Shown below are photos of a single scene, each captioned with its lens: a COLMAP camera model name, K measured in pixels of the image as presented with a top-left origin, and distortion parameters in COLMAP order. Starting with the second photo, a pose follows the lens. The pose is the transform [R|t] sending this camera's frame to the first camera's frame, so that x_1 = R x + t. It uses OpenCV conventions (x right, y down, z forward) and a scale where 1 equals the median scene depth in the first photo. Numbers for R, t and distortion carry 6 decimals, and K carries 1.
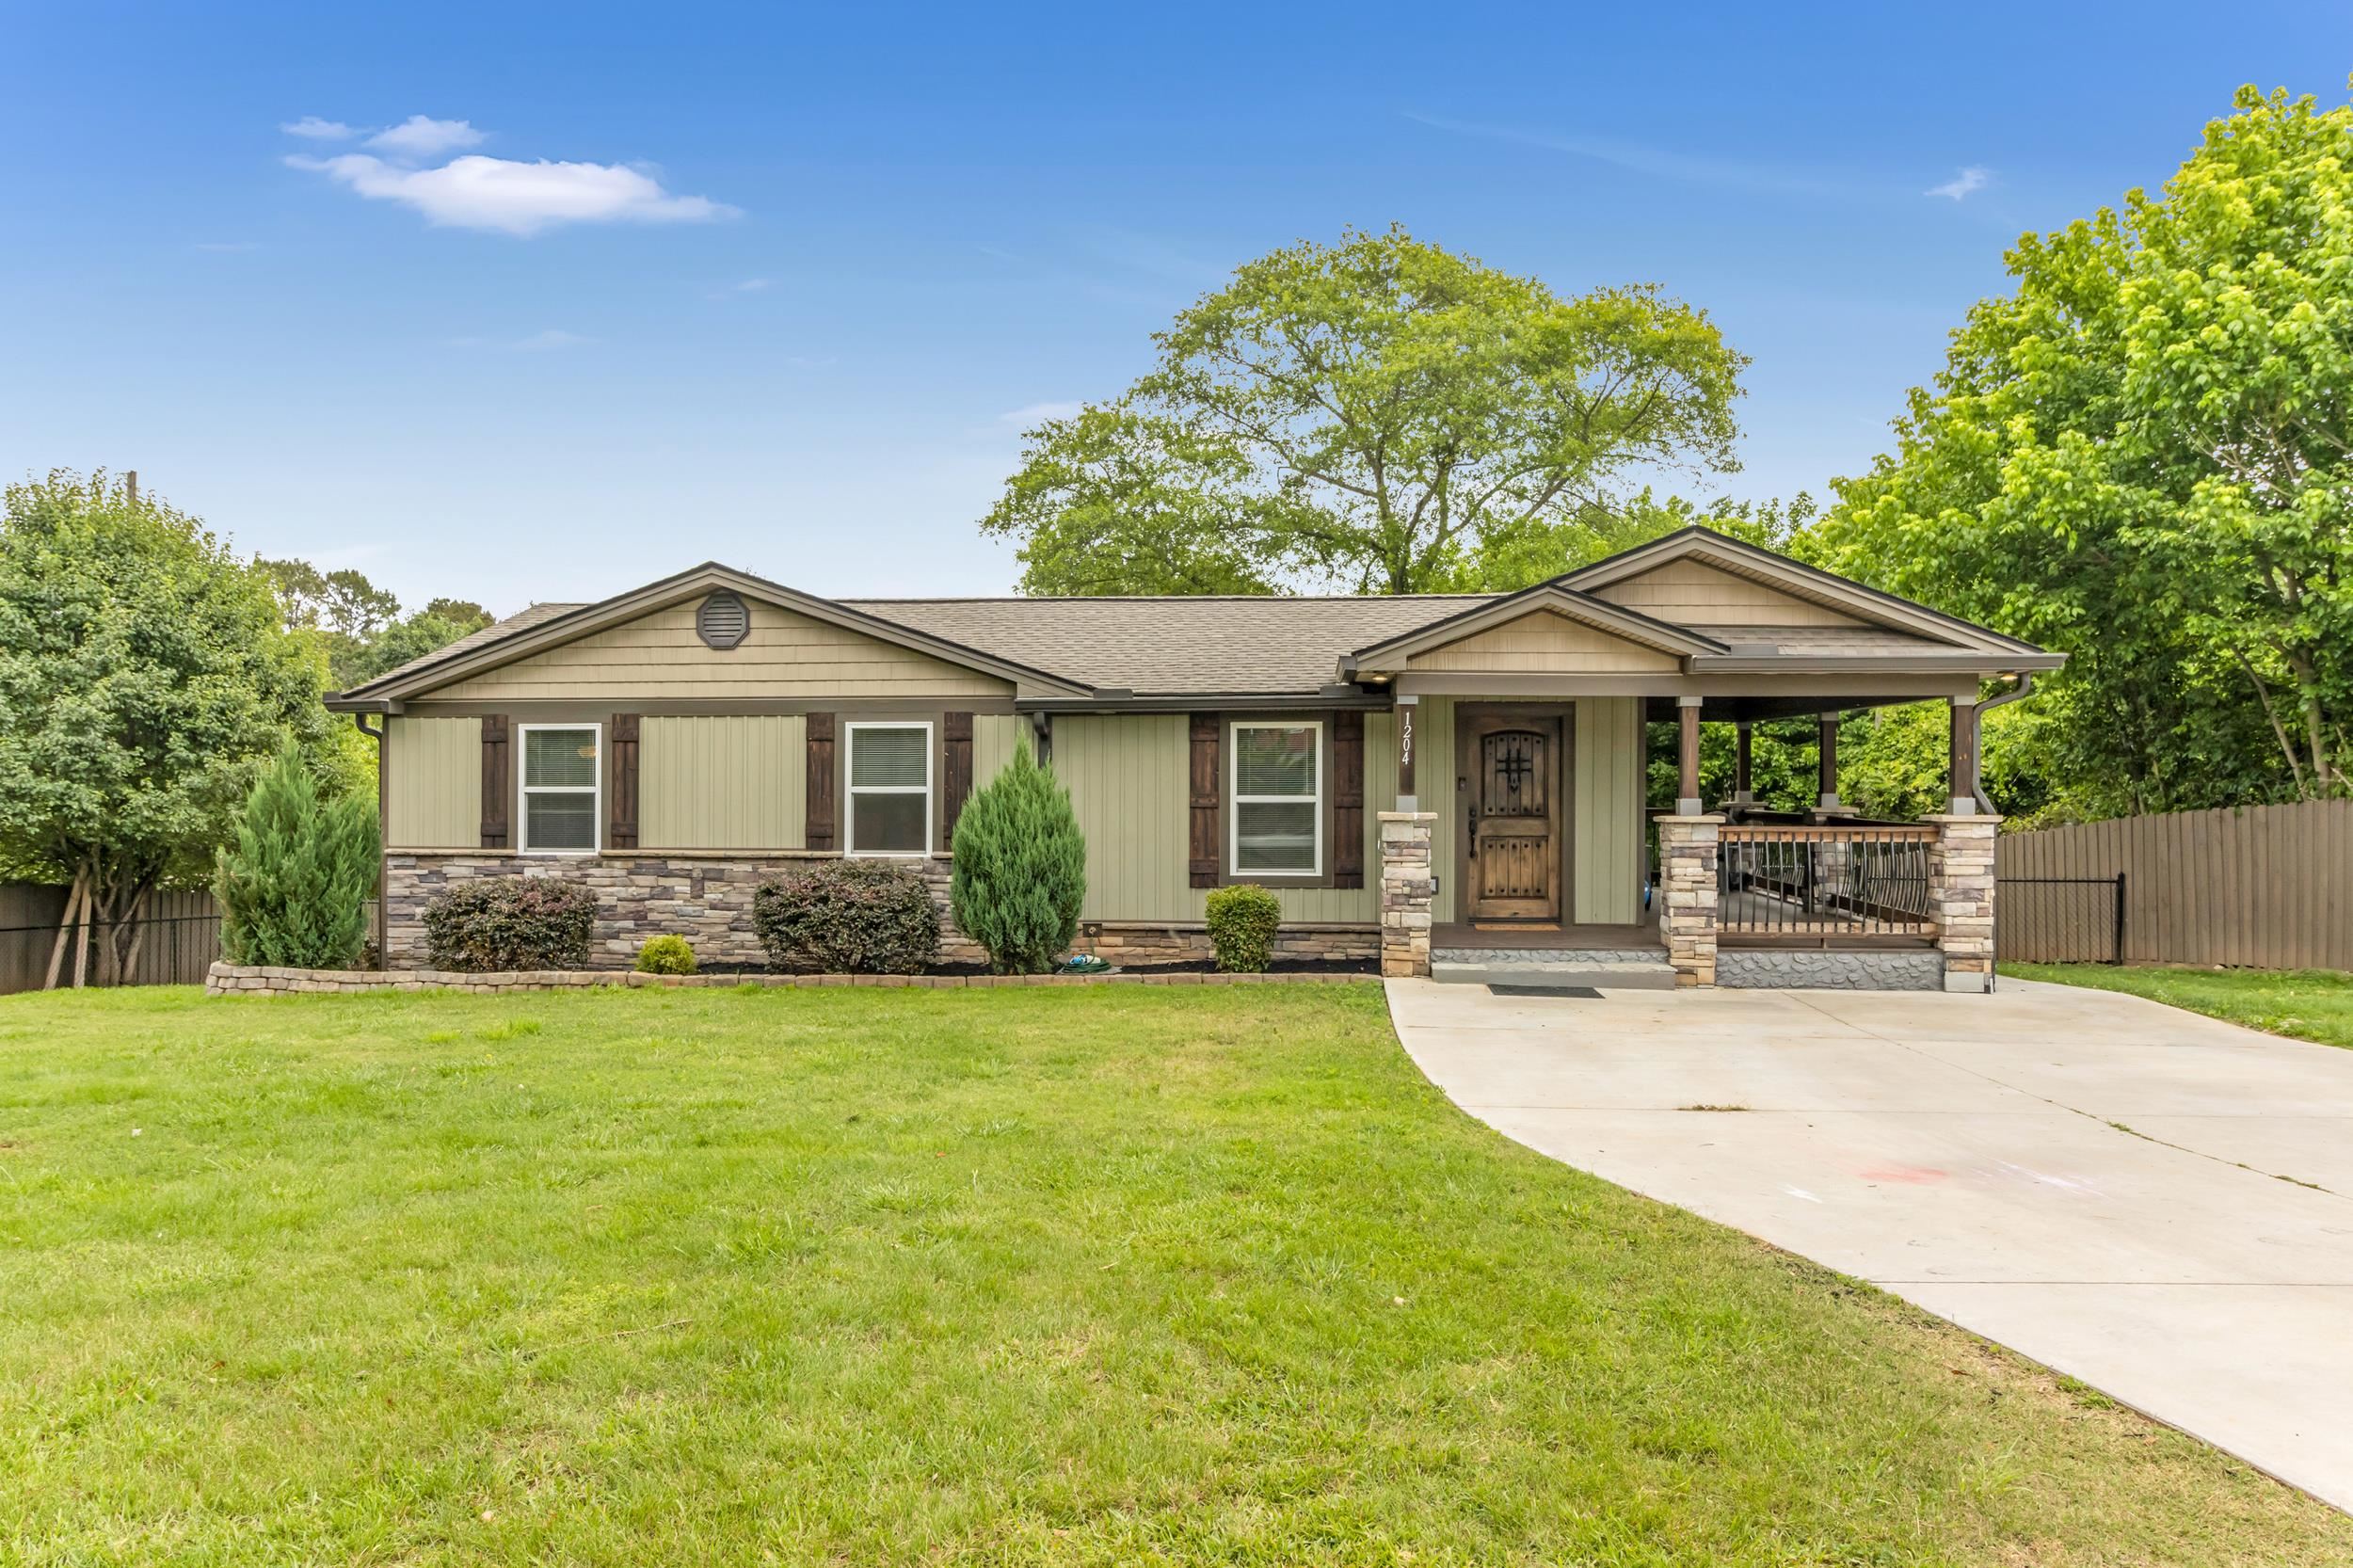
lens RADIAL K [[1599.0, 0, 1176.5], [0, 1599.0, 784.0], [0, 0, 1]] dist [-0.037483, 0.000797]
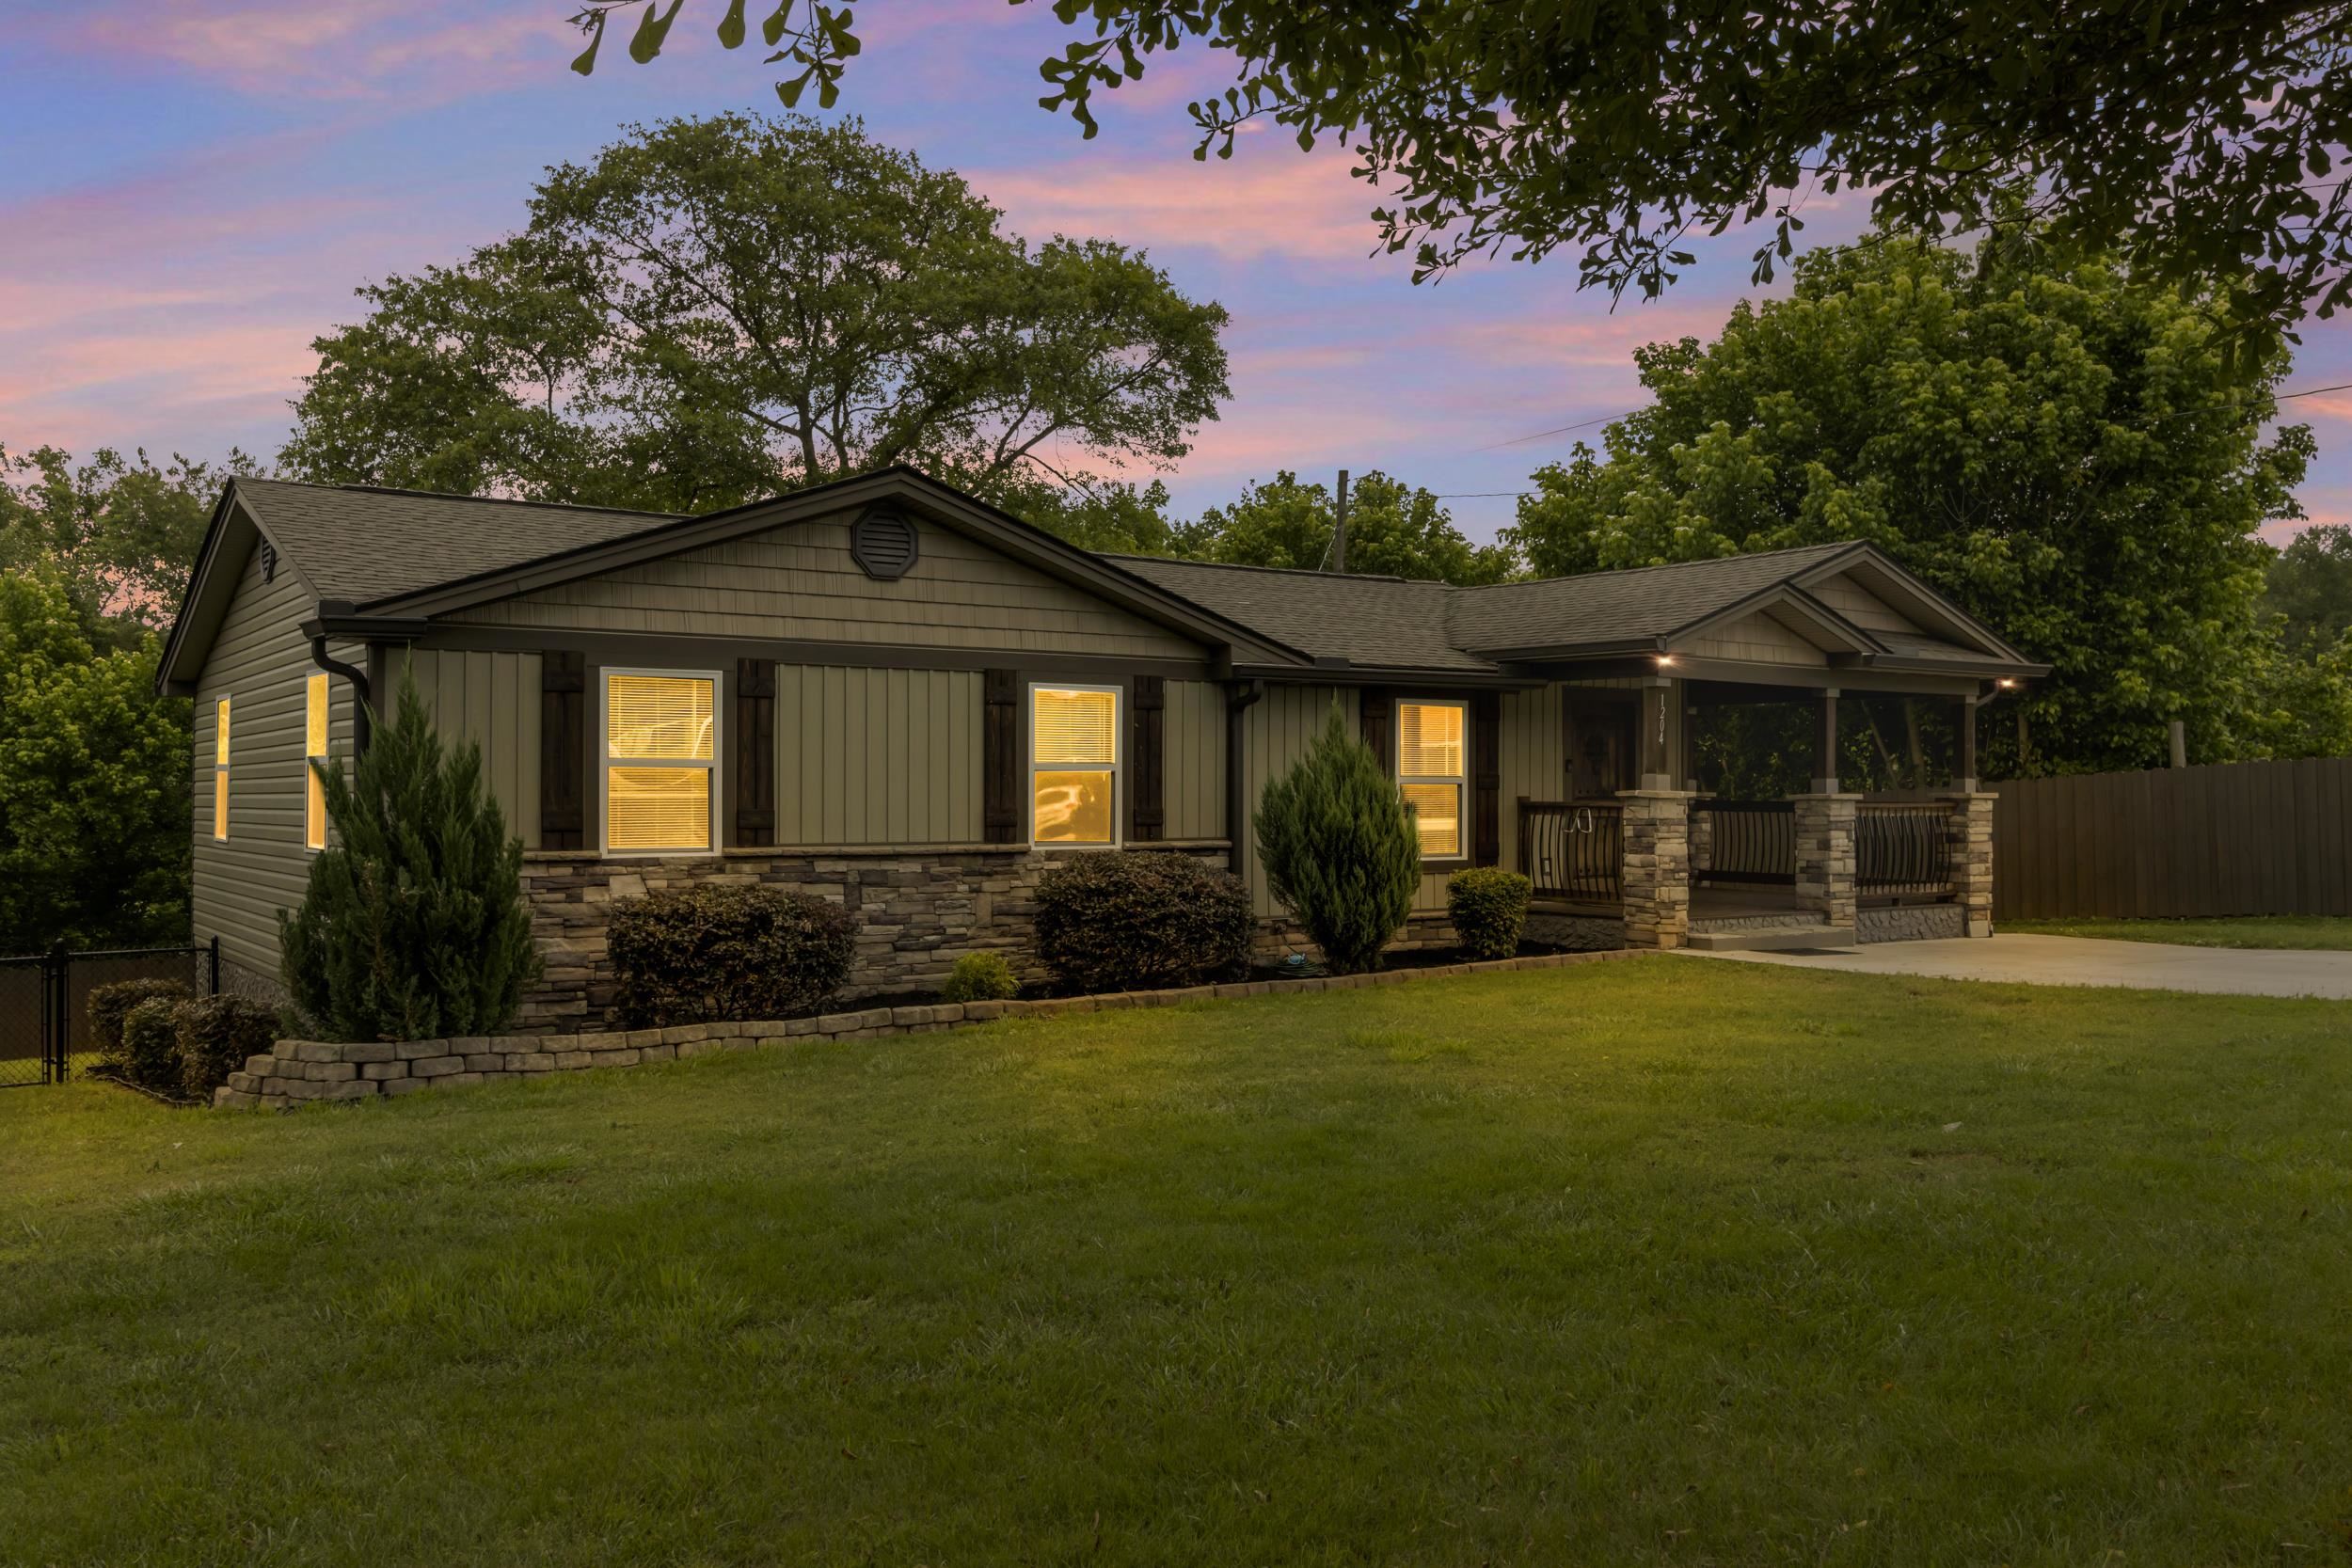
lens RADIAL K [[1925.2, 0, 1176.0], [0, 1925.2, 784.0], [0, 0, 1]] dist [-0.000531, 0.000438]
pose [[0.765017, 0.004112, 0.643997, -0.798048], [-0.000420, 0.999983, -0.005886, 0.018378], [-0.644010, 0.004233, 0.765005, 0.218747]]
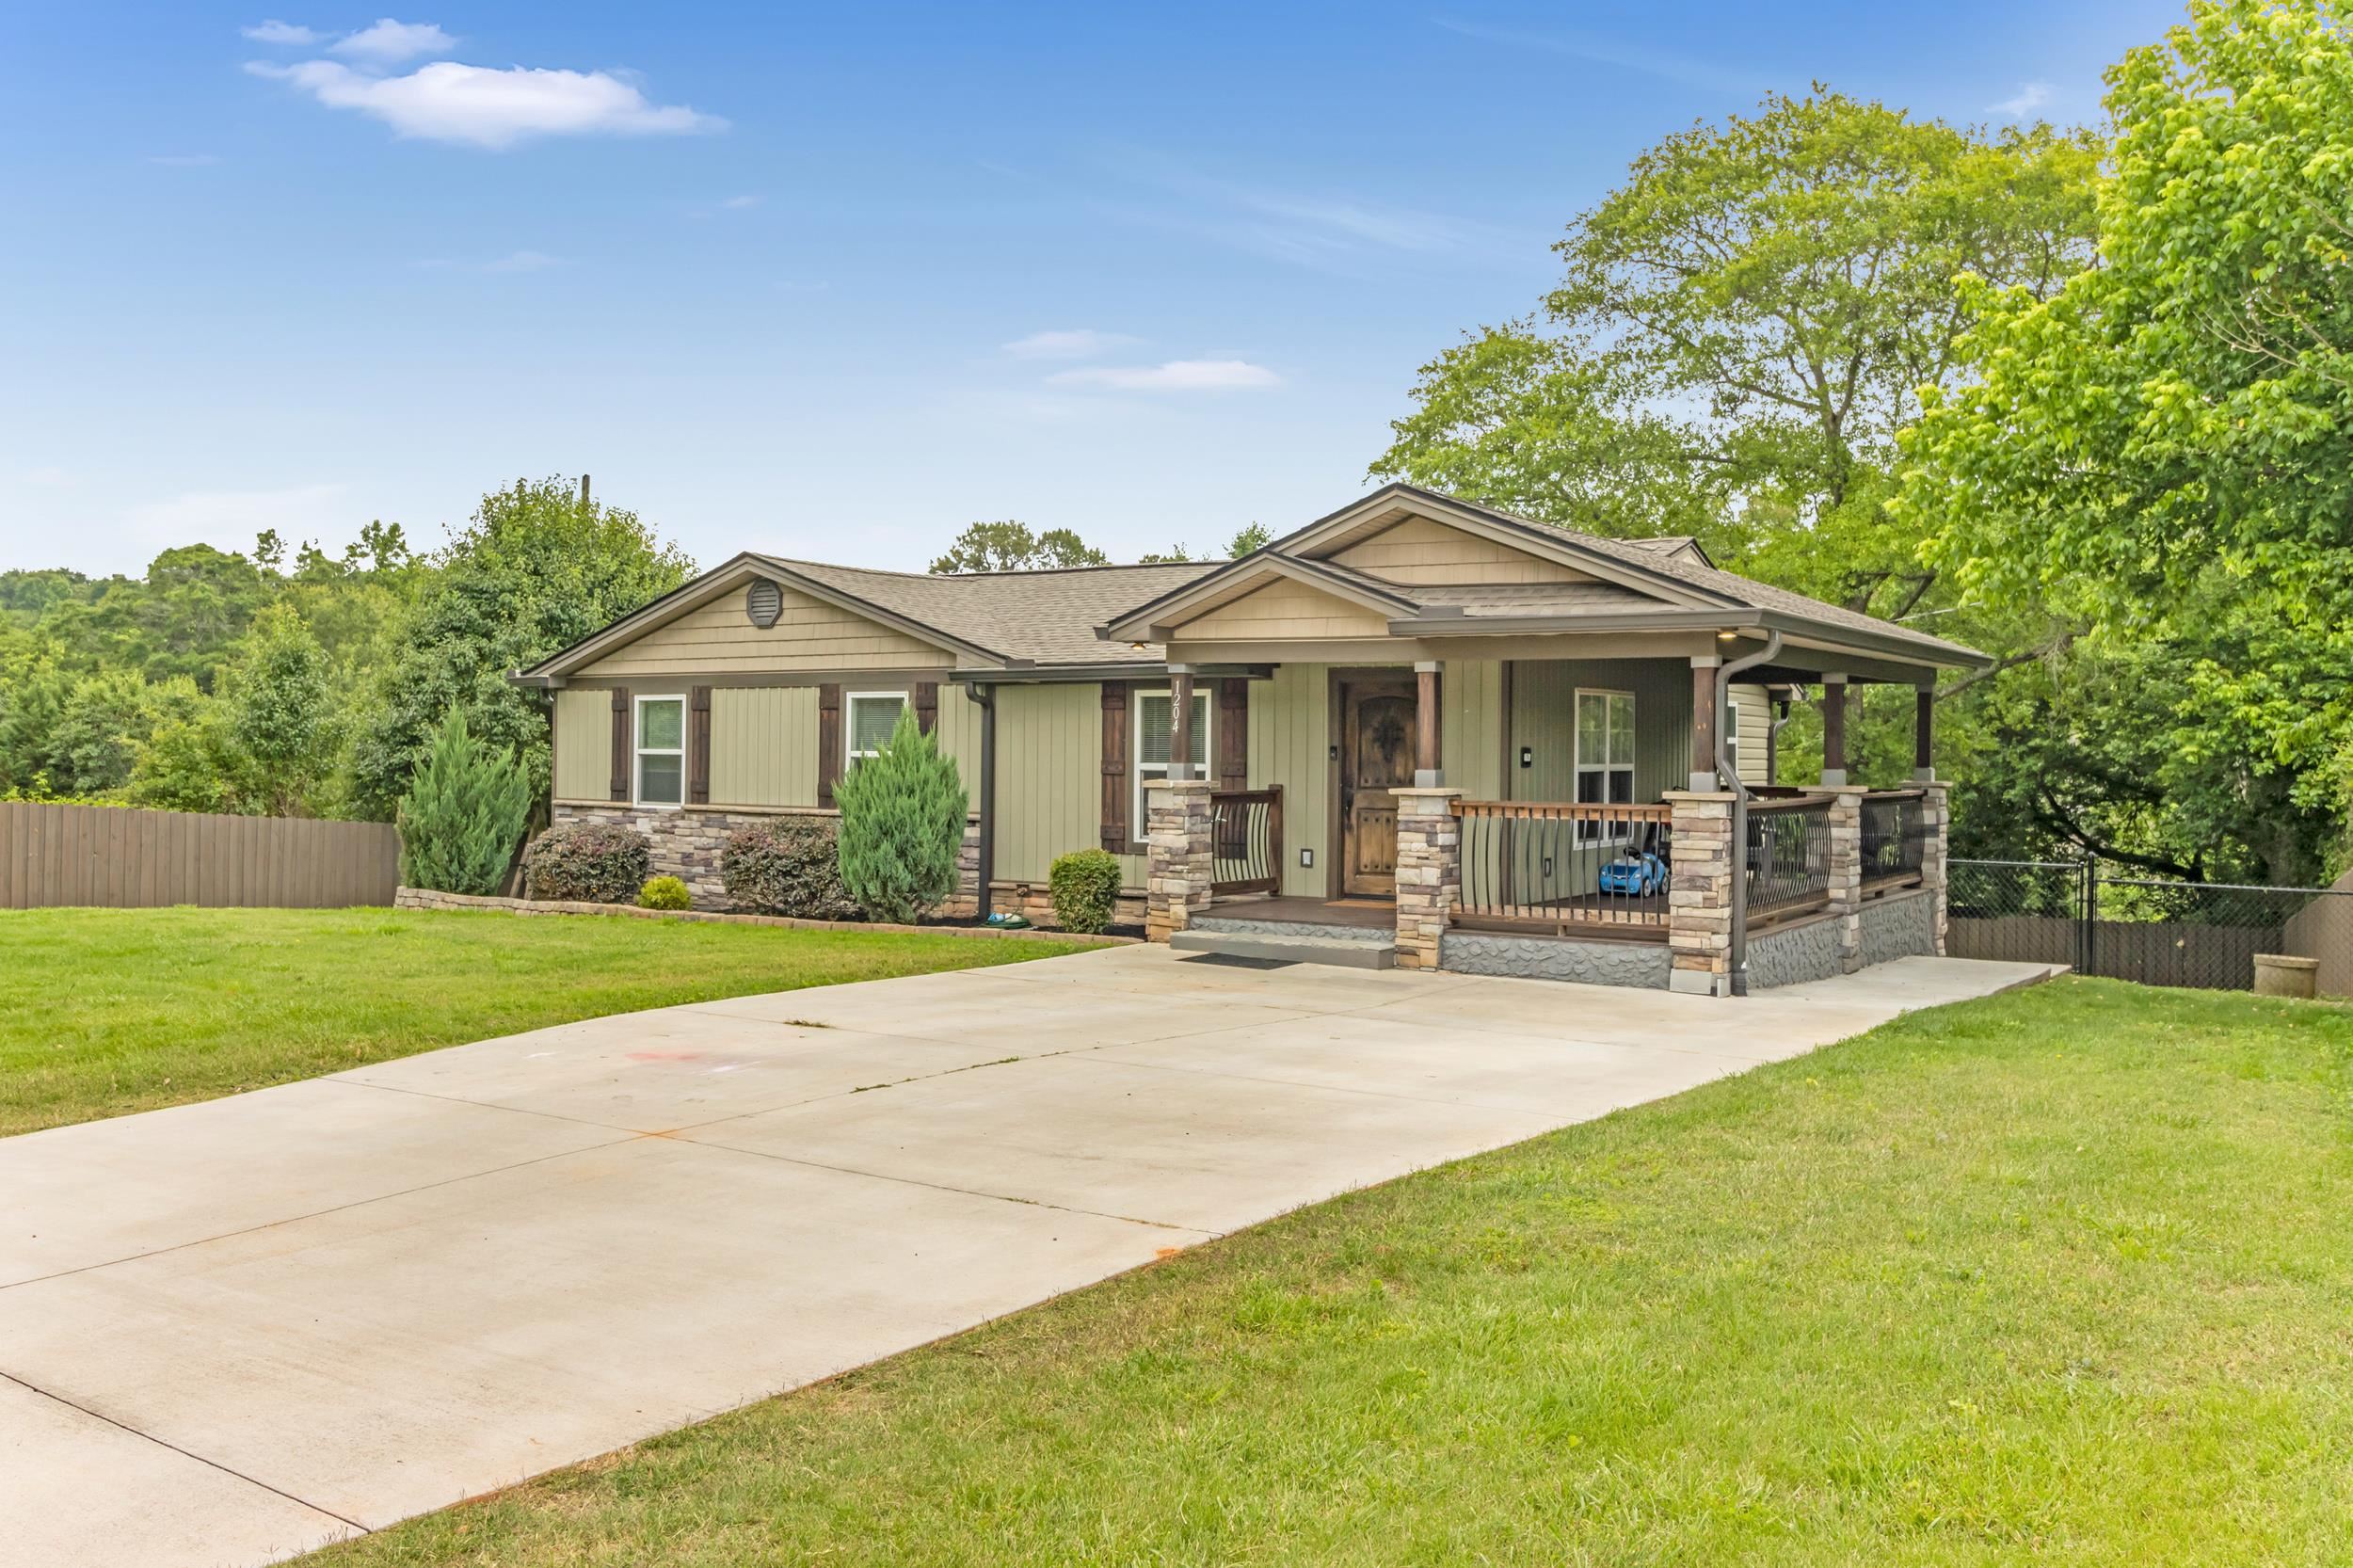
lens RADIAL K [[1926.5, 0, 1179.6], [0, 1926.5, 748.0], [0, 0, 1]] dist [-0.064602, 0.000286]
pose [[0.885733, 0.007689, -0.464131, 0.627388], [-0.009754, 0.999950, -0.002050, 0.000007], [0.464092, 0.006342, 0.885764, -0.065852]]
